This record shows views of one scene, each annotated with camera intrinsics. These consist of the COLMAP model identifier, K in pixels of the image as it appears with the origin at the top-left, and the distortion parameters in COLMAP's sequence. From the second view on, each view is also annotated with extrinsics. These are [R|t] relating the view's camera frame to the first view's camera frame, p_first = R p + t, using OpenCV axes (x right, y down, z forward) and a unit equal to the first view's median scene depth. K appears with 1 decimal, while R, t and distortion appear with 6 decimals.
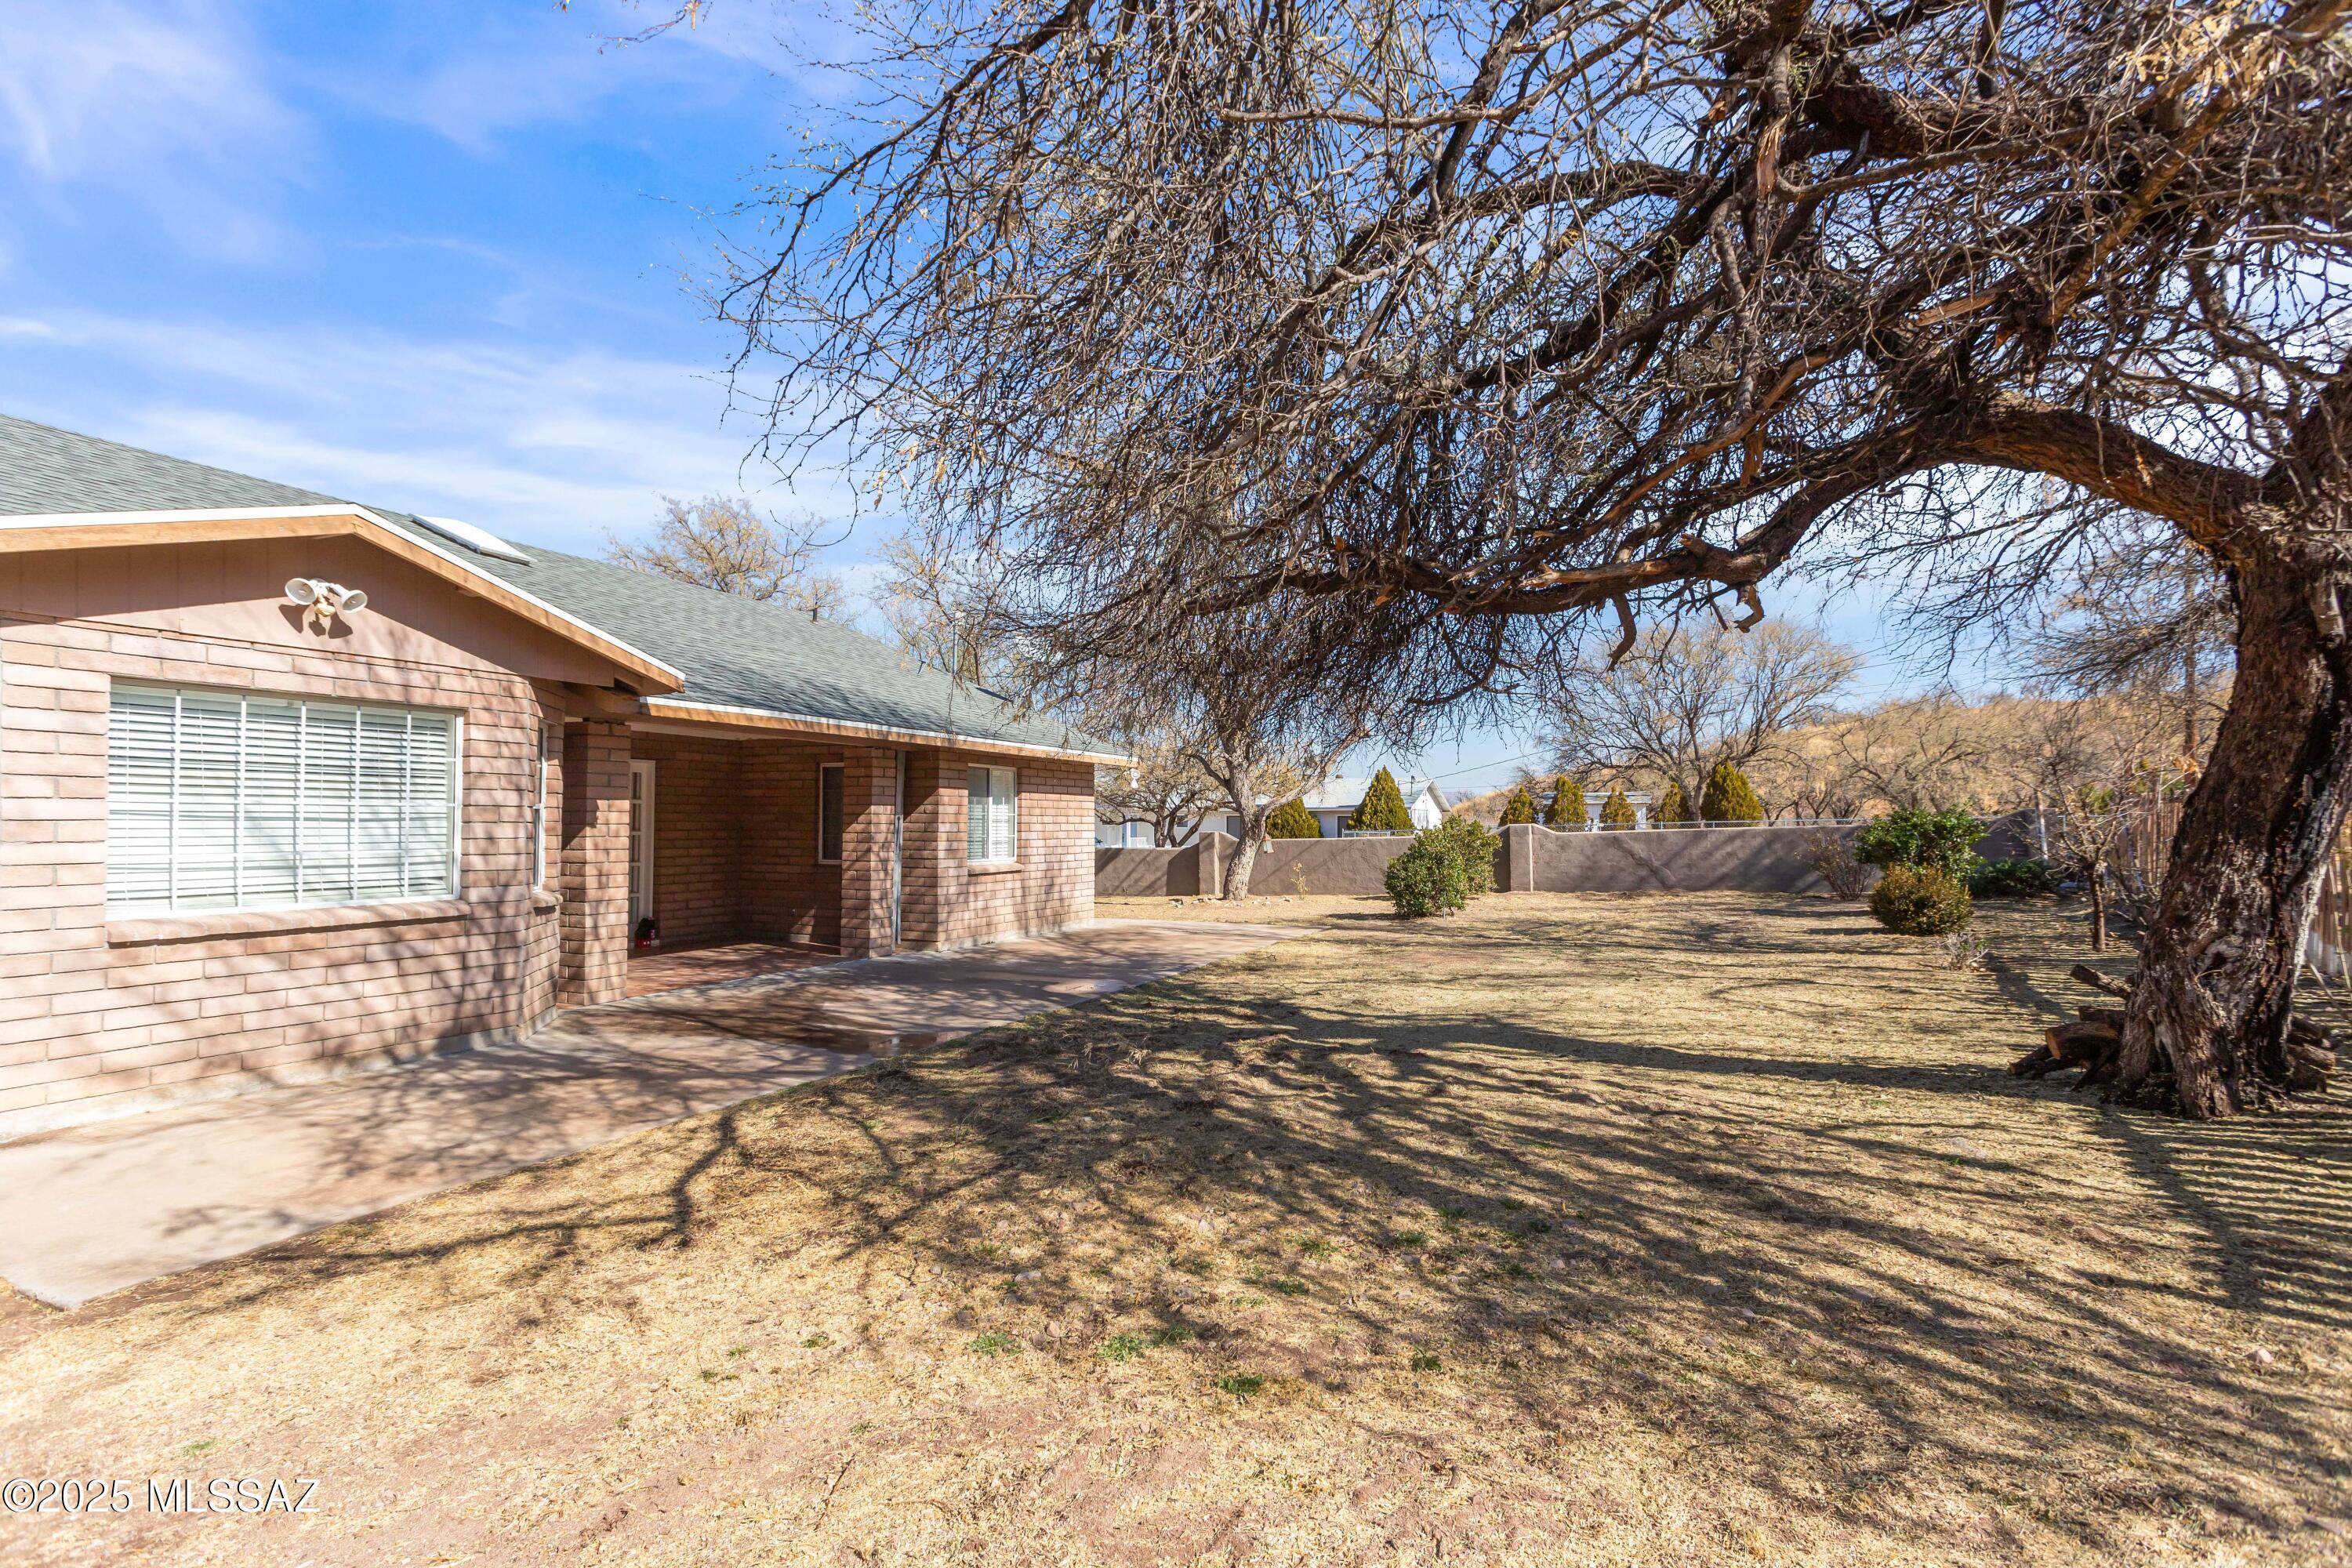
lens RADIAL K [[1145.0, 0, 1176.0], [0, 1145.0, 784.0], [0, 0, 1]] dist [-0.001918, 0.000017]
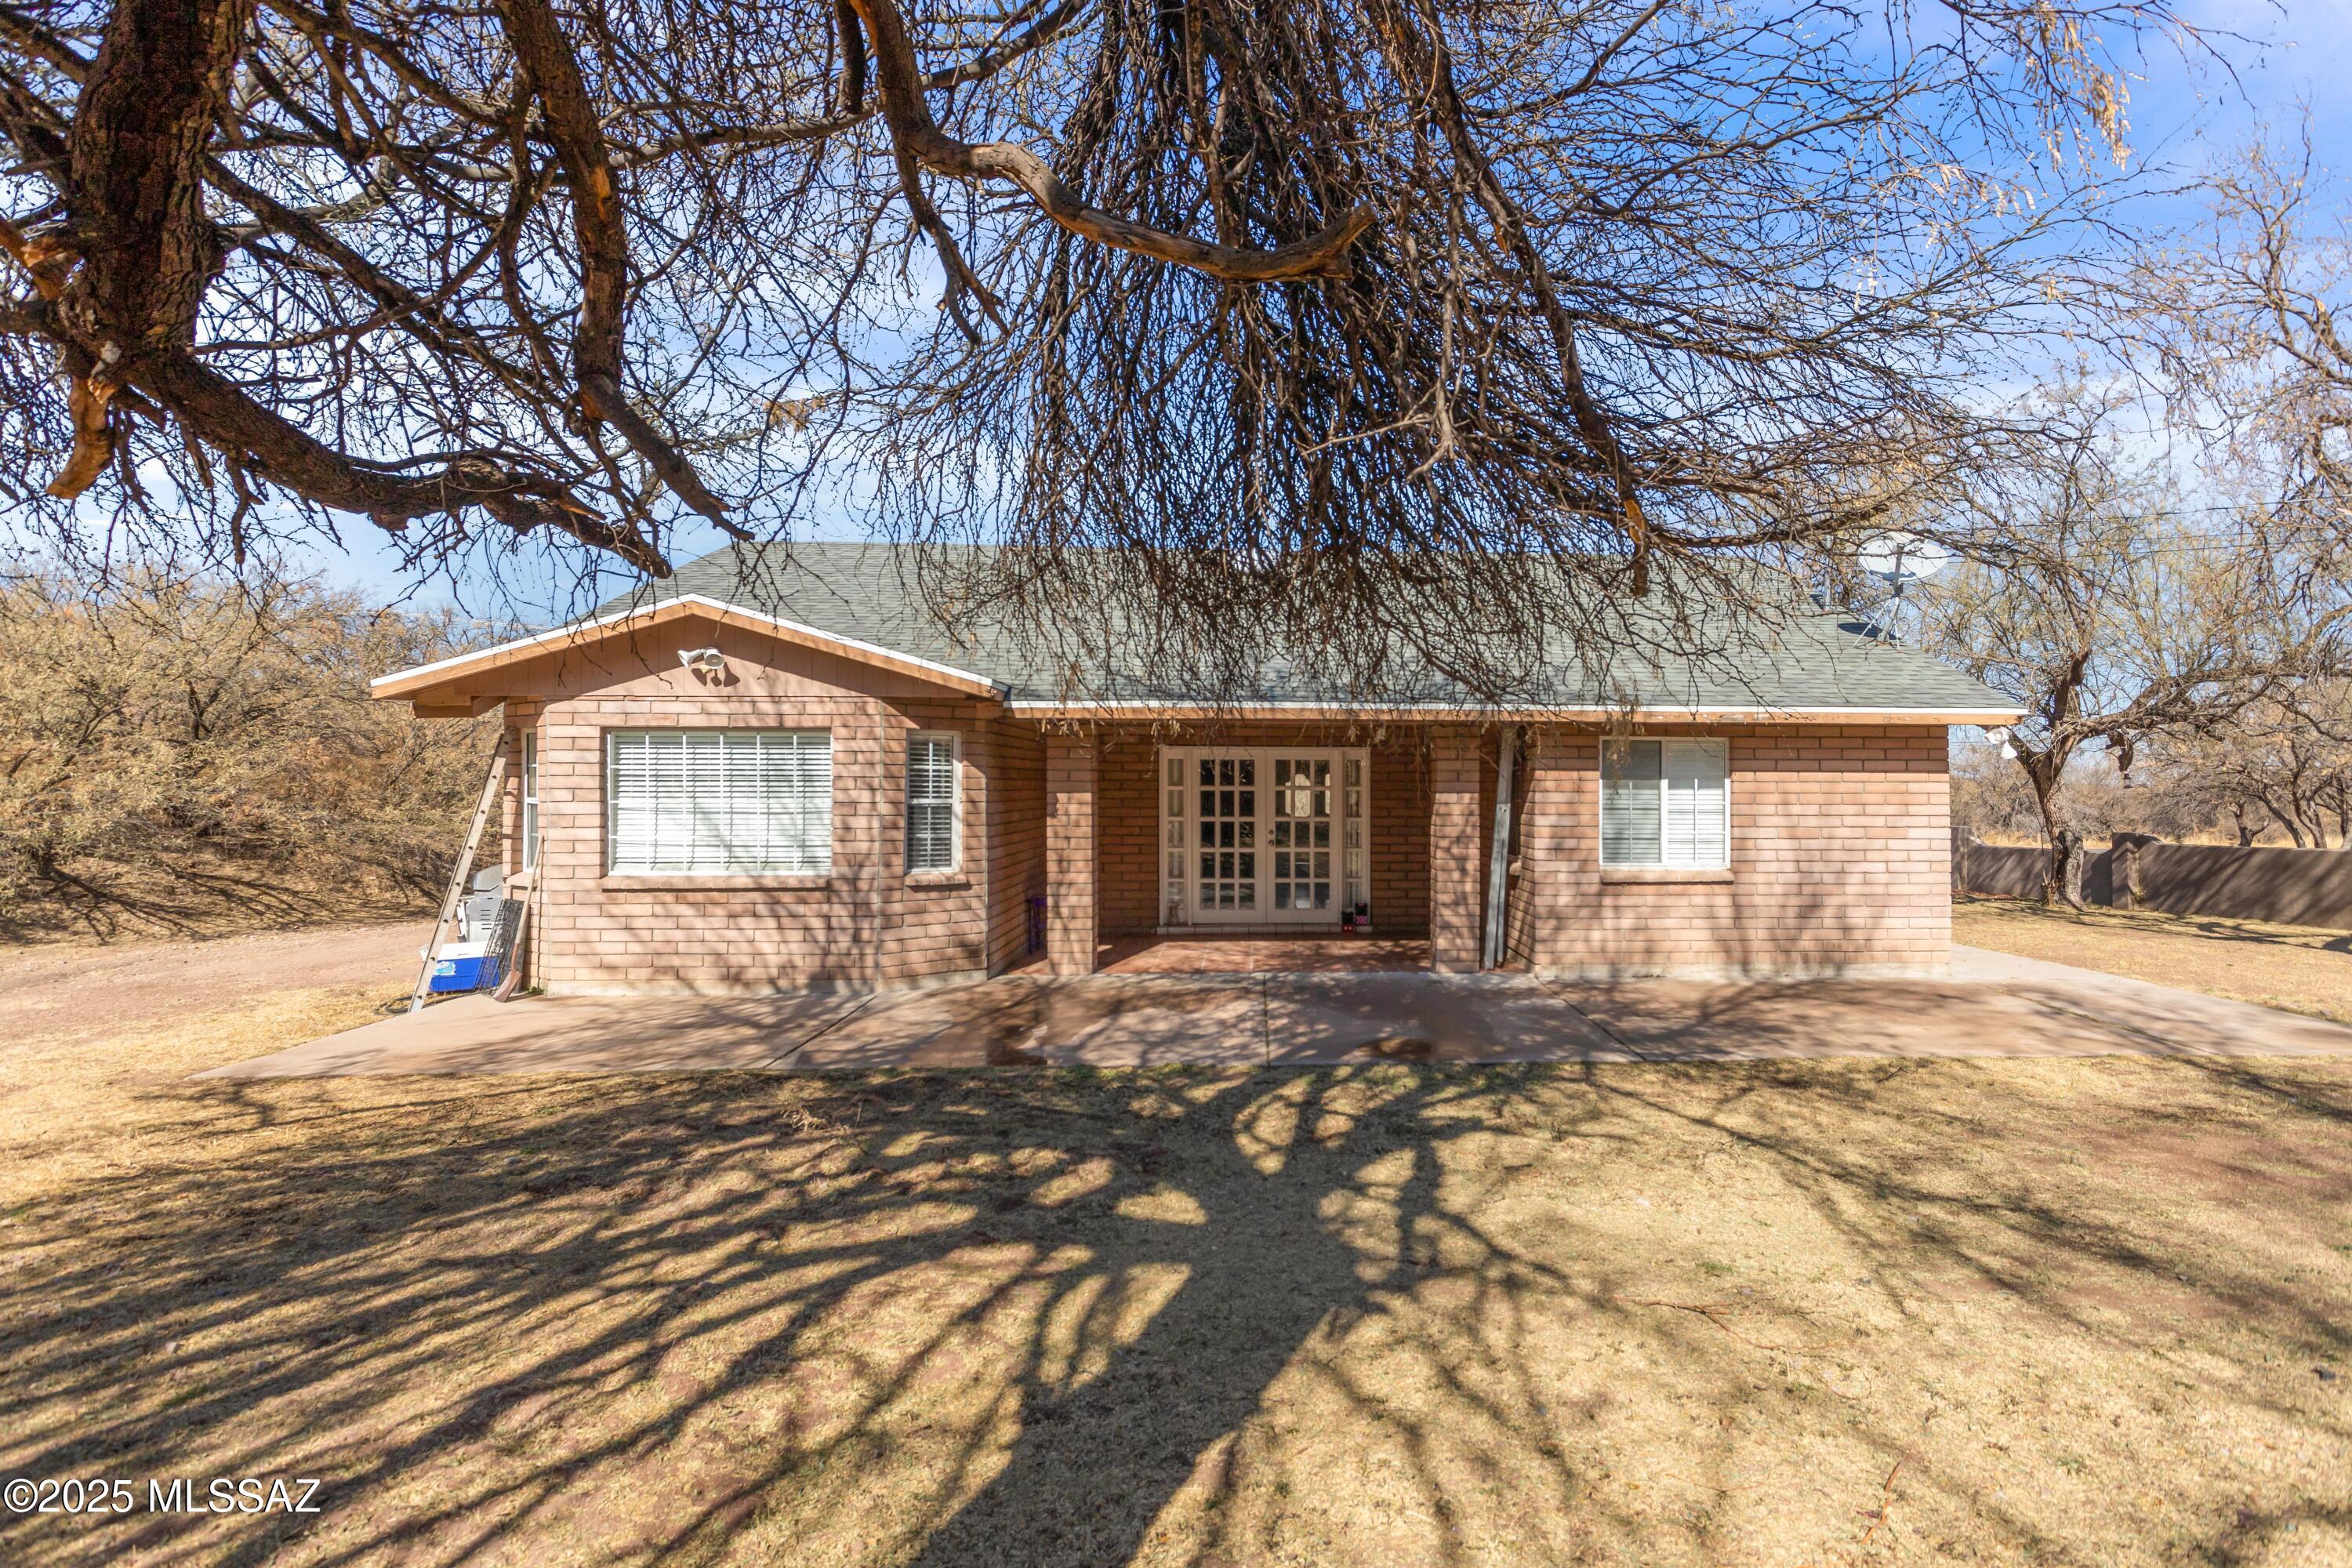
lens RADIAL K [[1145.0, 0, 1176.0], [0, 1145.0, 784.0], [0, 0, 1]] dist [-0.001918, 0.000017]
pose [[0.446832, -0.006914, -0.894591, 0.702458], [0.029035, 0.999555, 0.006777, 0.000631], [0.894147, -0.029003, 0.446834, 0.766890]]
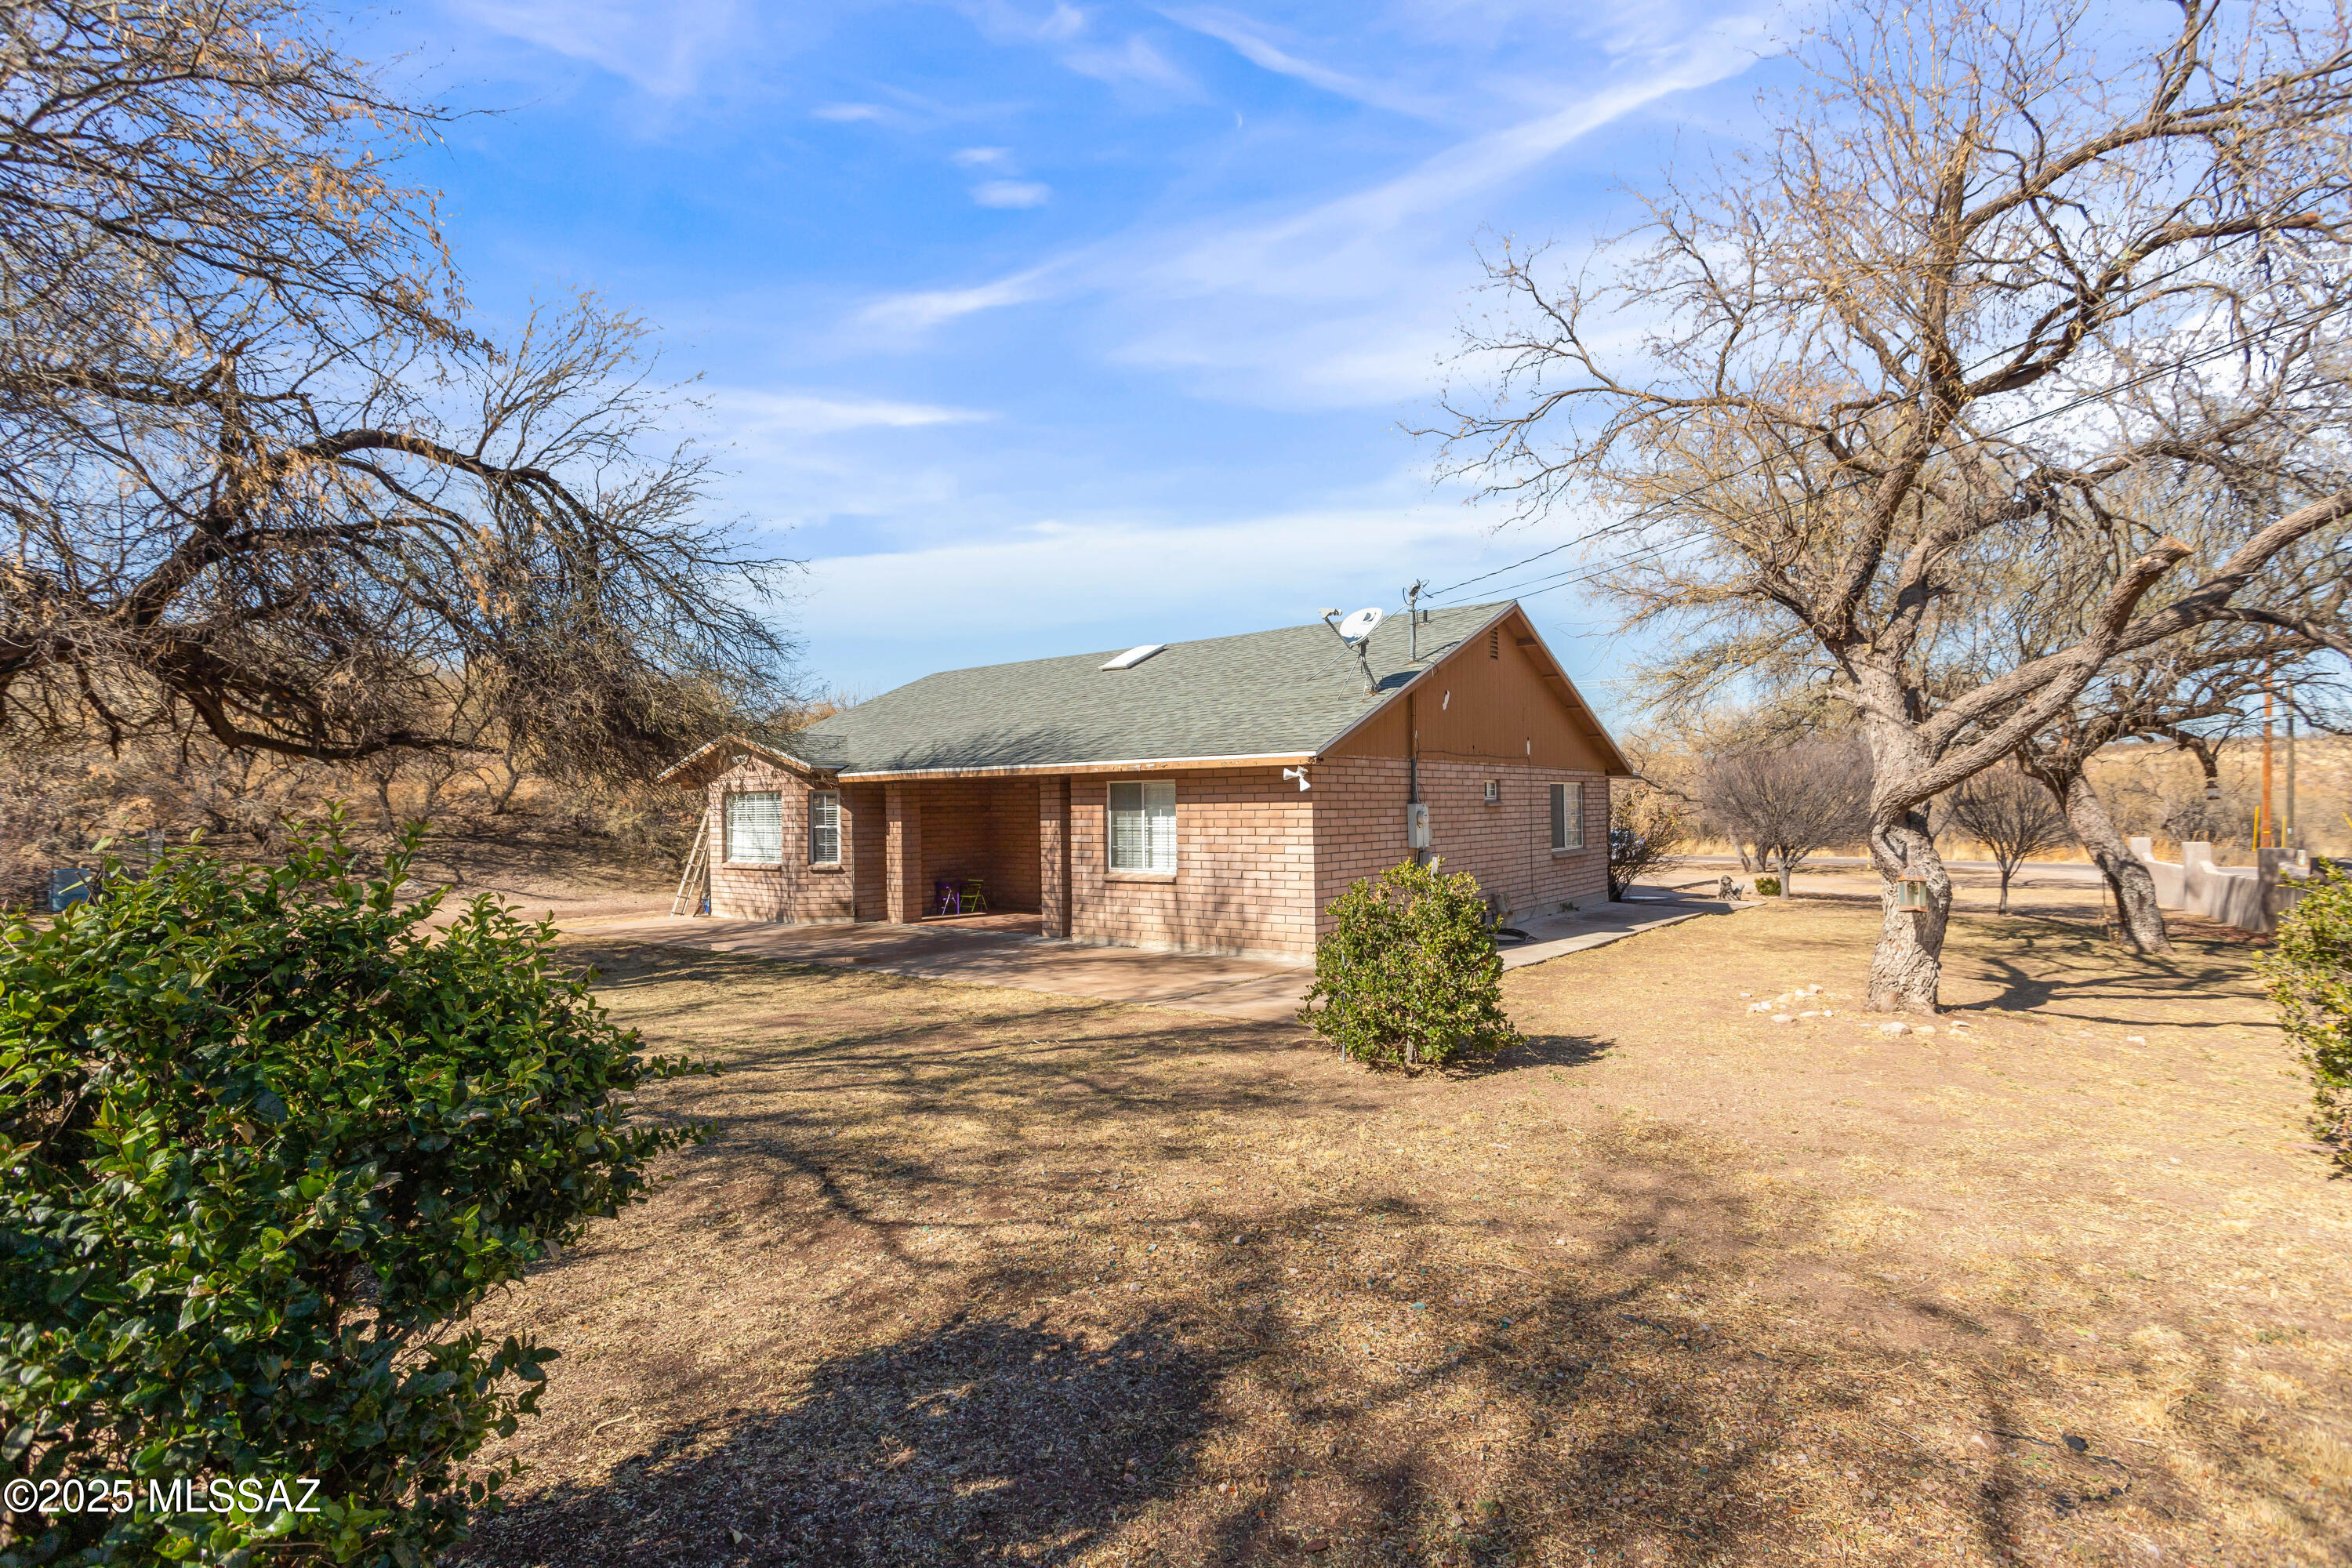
lens RADIAL K [[1104.5, 0, 1176.0], [0, 1104.5, 784.0], [0, 0, 1]] dist [0.000098, 0.000104]
pose [[-0.244434, -0.018886, -0.969482, 1.614757], [0.047012, 0.998404, -0.031302, 0.041181], [0.968526, -0.053228, -0.243156, 2.517712]]
